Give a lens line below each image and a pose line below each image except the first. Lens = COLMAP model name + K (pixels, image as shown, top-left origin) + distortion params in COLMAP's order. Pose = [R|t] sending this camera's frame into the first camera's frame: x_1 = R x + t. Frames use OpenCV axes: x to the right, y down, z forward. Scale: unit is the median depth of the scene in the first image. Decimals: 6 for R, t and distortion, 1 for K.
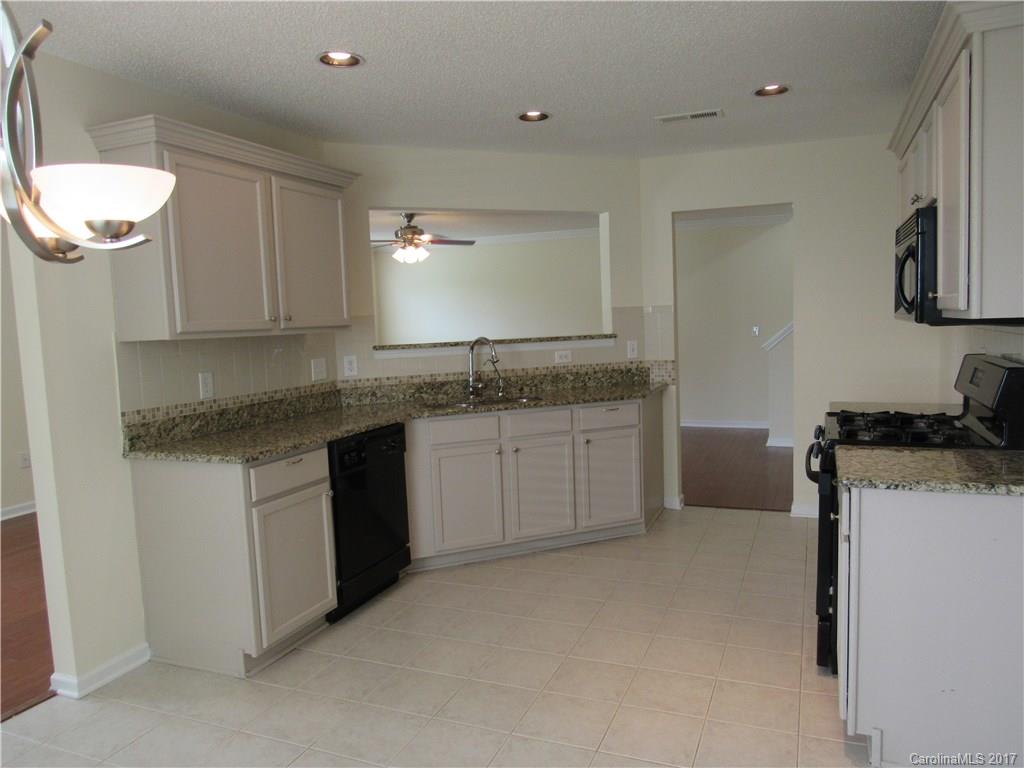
lens RADIAL K [[741.1, 0, 512.0], [0, 741.1, 384.0], [0, 0, 1]] dist [-0.026968, 0.001337]
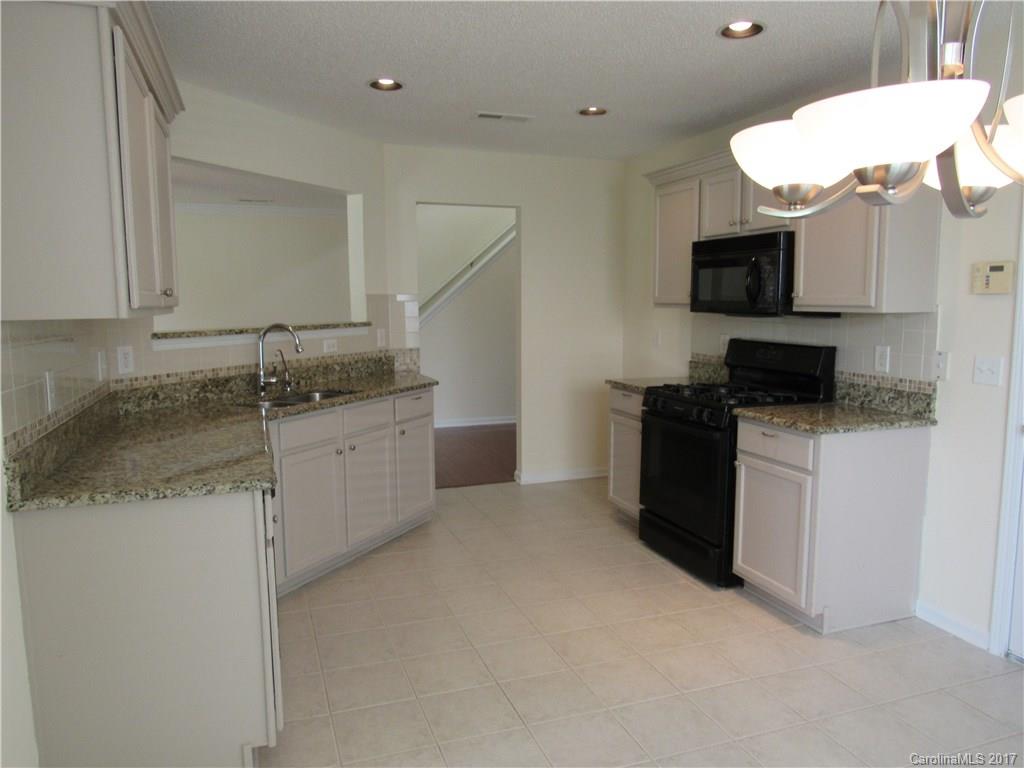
lens RADIAL K [[741.1, 0, 512.0], [0, 741.1, 384.0], [0, 0, 1]] dist [-0.026968, 0.001337]
pose [[0.738310, -0.045400, 0.672932, -0.415429], [0.040014, 0.998923, 0.023492, -0.002153], [-0.673274, 0.009582, 0.739331, 0.180248]]
